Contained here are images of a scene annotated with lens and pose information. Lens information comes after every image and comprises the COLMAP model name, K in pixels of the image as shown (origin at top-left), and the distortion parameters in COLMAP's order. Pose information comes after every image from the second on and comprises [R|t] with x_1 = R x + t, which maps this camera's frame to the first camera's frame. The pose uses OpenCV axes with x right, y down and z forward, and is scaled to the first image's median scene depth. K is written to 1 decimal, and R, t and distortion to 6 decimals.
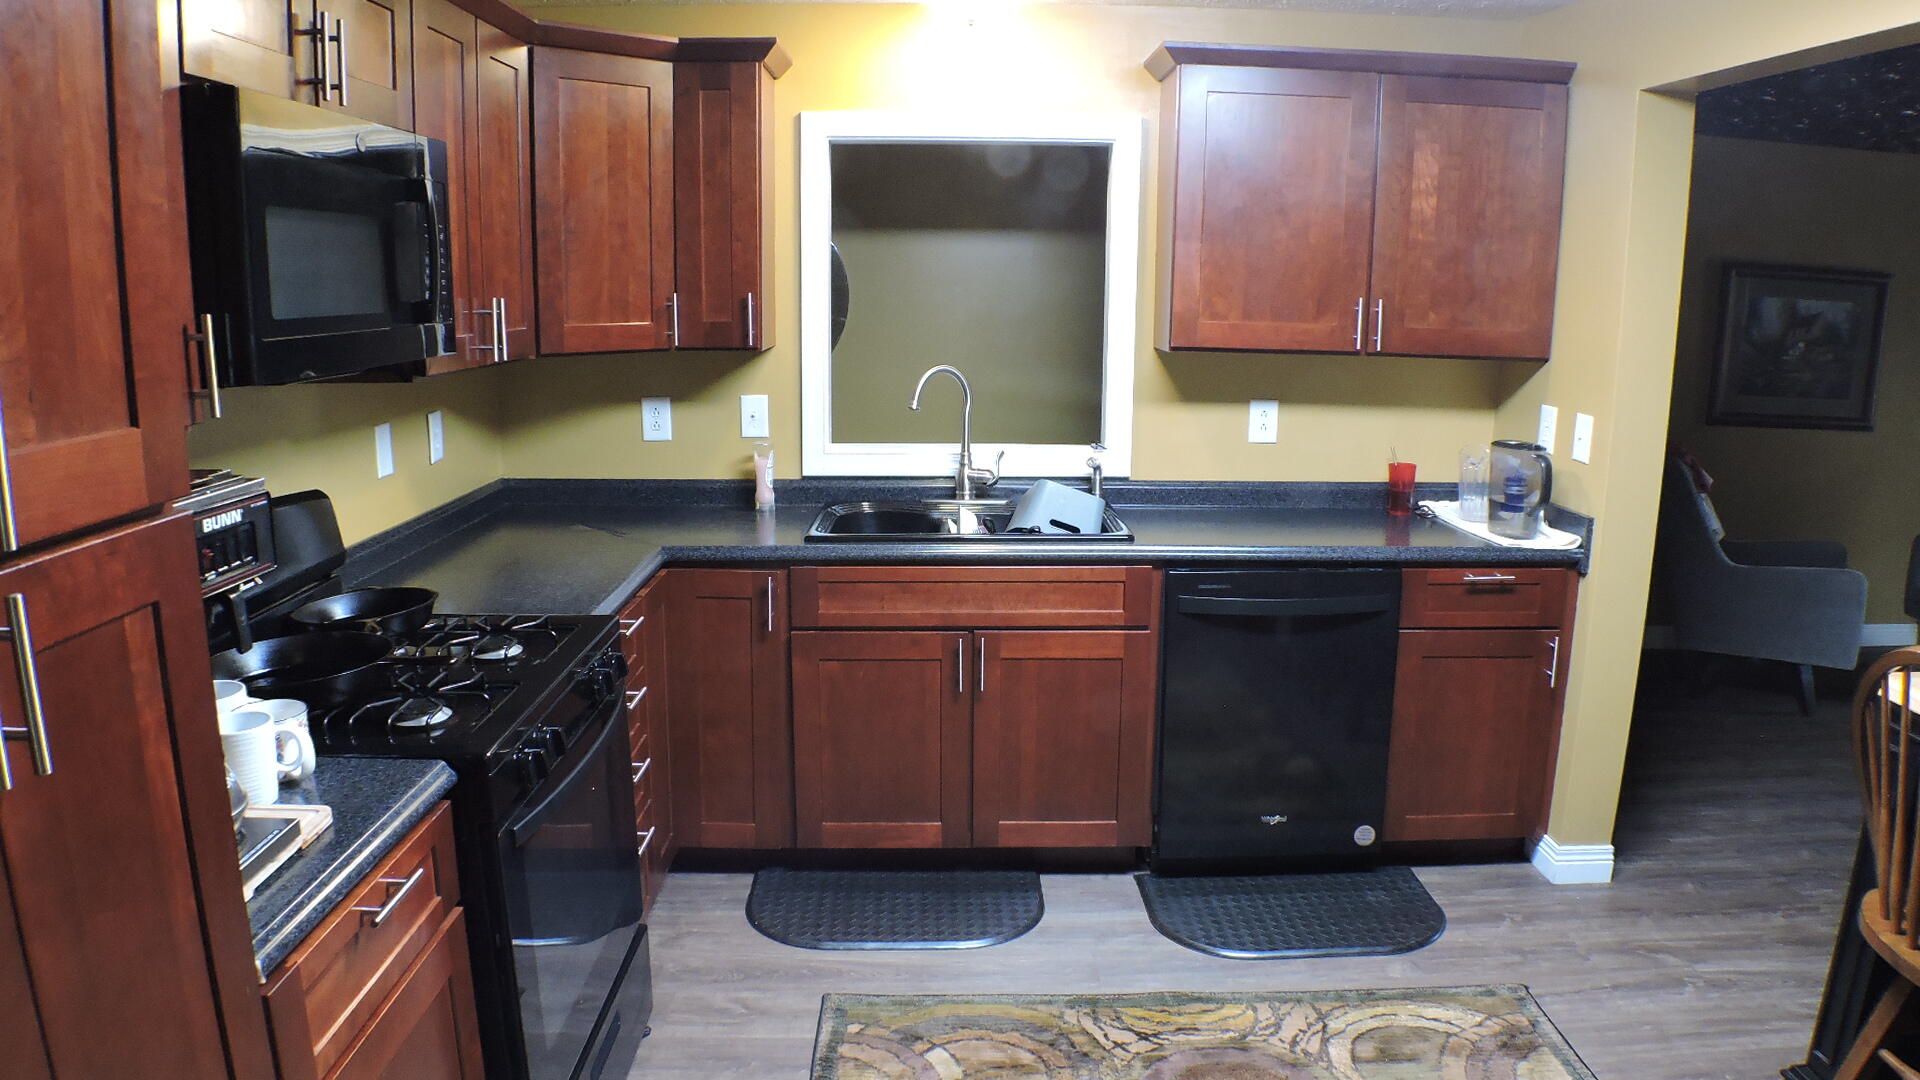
lens RADIAL K [[1270.4, 0, 960.0], [0, 1270.4, 540.0], [0, 0, 1]] dist [-0.145600, 0.031496]
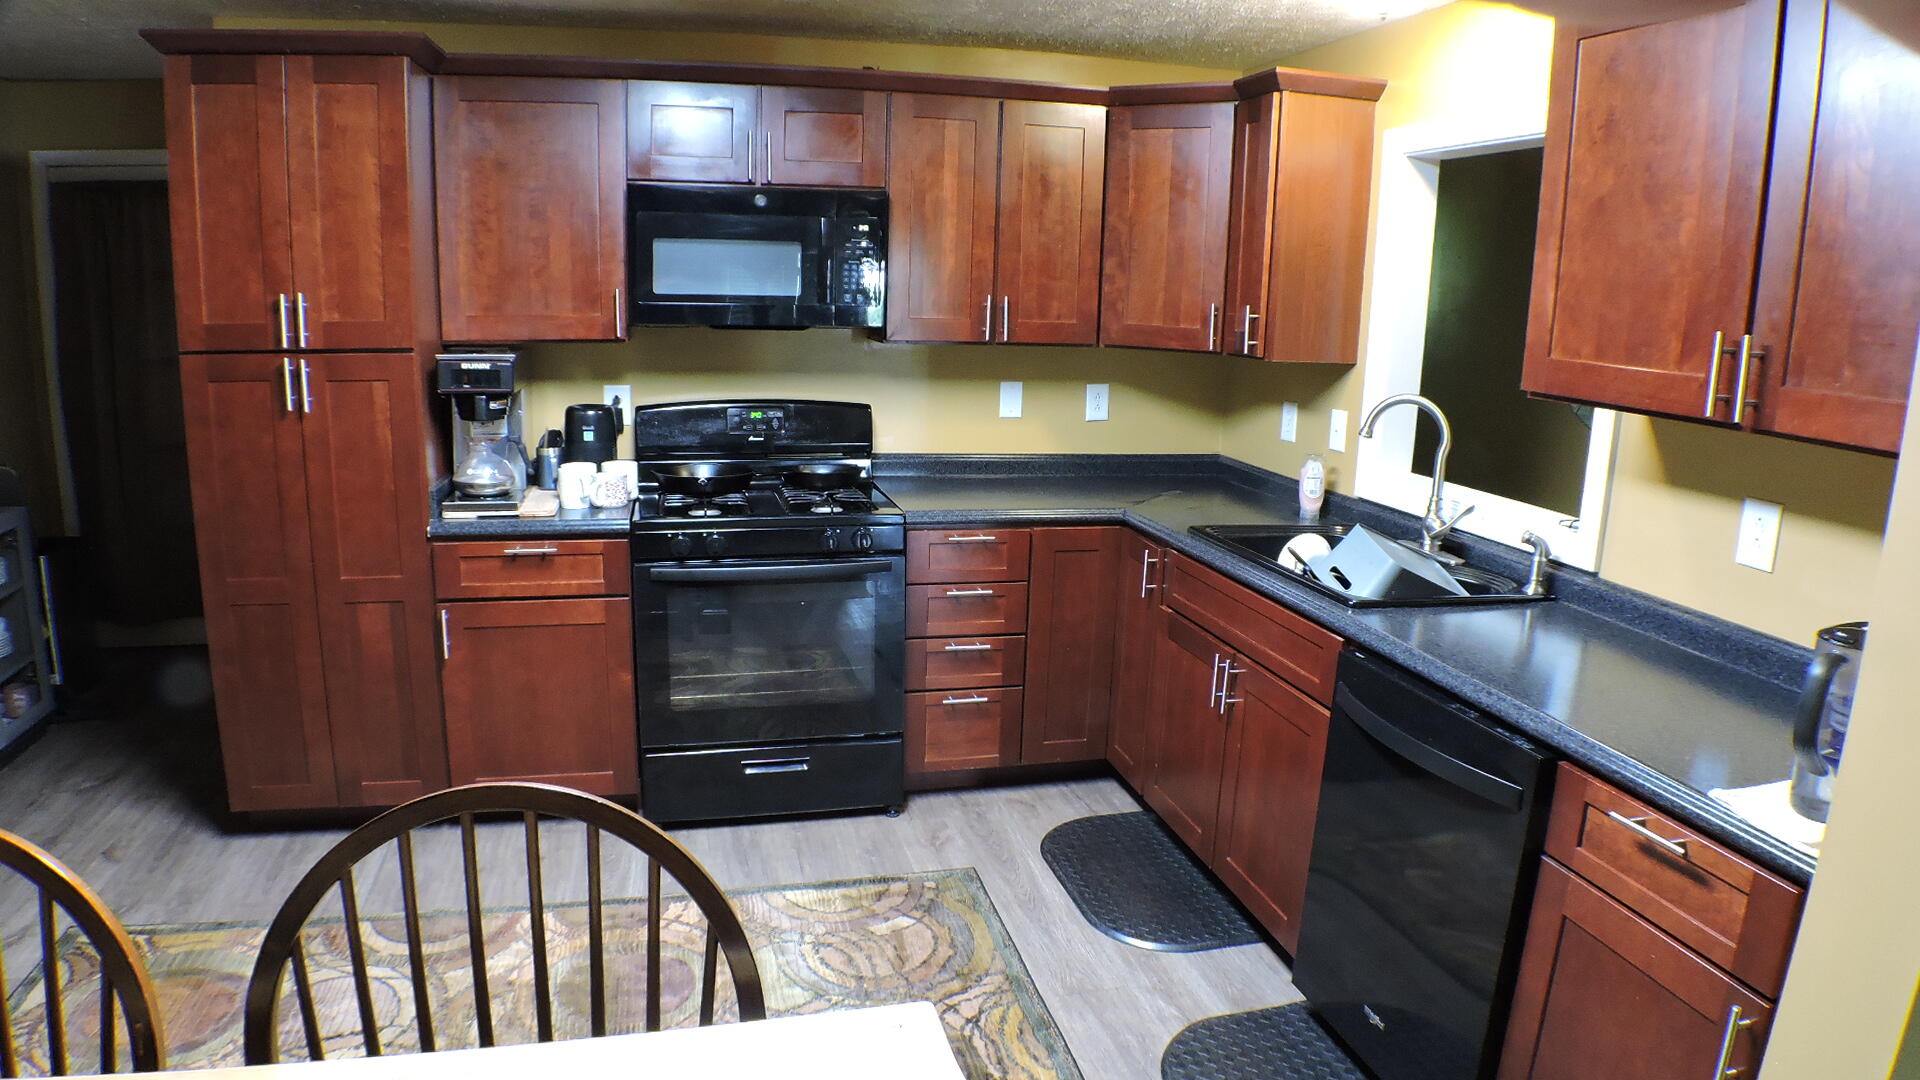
lens RADIAL K [[1173.5, 0, 960.0], [0, 1173.5, 540.0], [0, 0, 1]] dist [-0.113015, 0.001419]
pose [[0.236333, 0.204428, -0.949924, 0.769404], [-0.221844, 0.963149, 0.152081, -0.098327], [0.946008, 0.174794, 0.272975, 0.527224]]
